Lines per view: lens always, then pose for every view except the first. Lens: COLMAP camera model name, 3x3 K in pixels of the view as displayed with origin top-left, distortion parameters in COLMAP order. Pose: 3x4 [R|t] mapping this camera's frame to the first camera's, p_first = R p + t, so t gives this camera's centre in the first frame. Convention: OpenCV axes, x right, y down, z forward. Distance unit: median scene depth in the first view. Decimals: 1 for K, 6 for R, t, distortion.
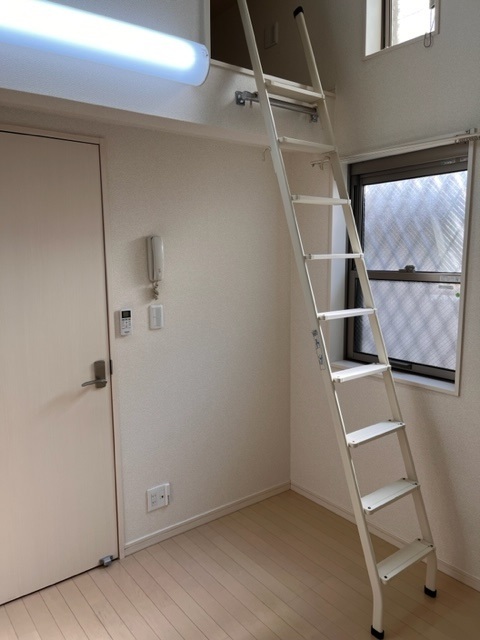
lens RADIAL K [[485.3, 0, 240.0], [0, 485.3, 320.0], [0, 0, 1]] dist [0.059691, -0.081691]
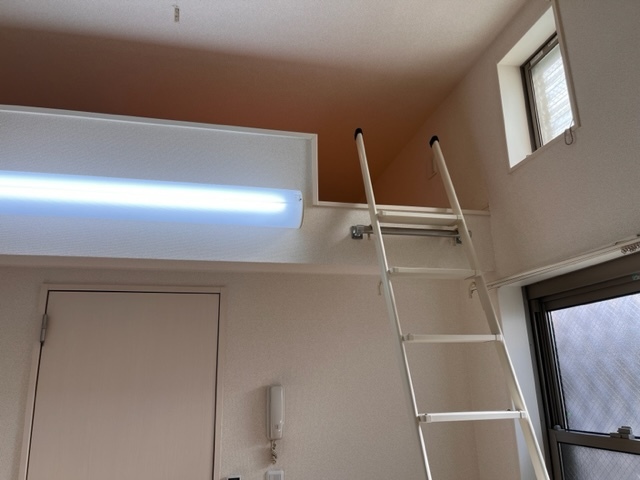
lens RADIAL K [[485.3, 0, 320.0], [0, 485.3, 240.0], [0, 0, 1]] dist [0.059691, -0.081691]
pose [[0.902513, -0.128956, -0.410901, 0.298479], [-0.049341, 0.916871, -0.396123, -0.066453], [0.427826, 0.377781, 0.821125, 0.204604]]
